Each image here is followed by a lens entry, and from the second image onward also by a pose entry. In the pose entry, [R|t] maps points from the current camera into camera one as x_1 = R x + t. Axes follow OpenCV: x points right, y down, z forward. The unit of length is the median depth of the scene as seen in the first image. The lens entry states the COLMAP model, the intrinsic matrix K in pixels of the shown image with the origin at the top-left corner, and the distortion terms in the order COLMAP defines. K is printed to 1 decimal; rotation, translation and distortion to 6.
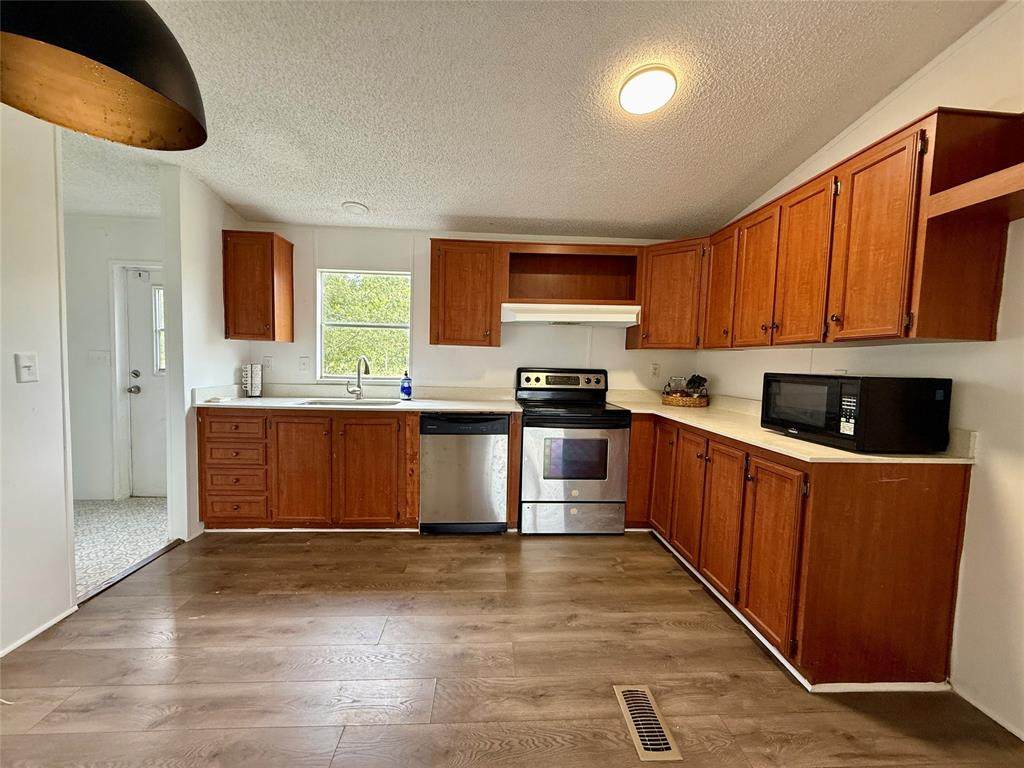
lens RADIAL K [[412.0, 0, 509.7], [0, 412.0, 386.8], [0, 0, 1]] dist [0.001757, 0.000126]
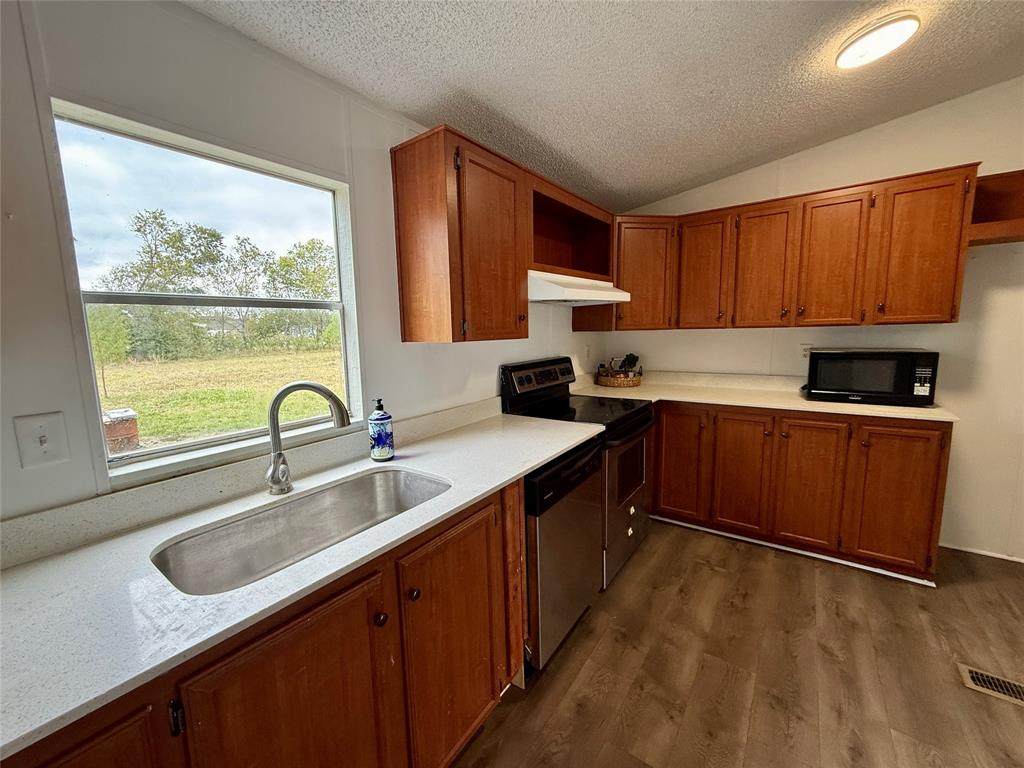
lens RADIAL K [[412.0, 0, 509.7], [0, 412.0, 386.8], [0, 0, 1]] dist [0.001757, 0.000126]
pose [[0.629910, -0.150205, 0.762005, -0.690805], [0.091797, 0.988642, 0.118996, -0.128855], [-0.771224, -0.005007, 0.636544, 0.772969]]
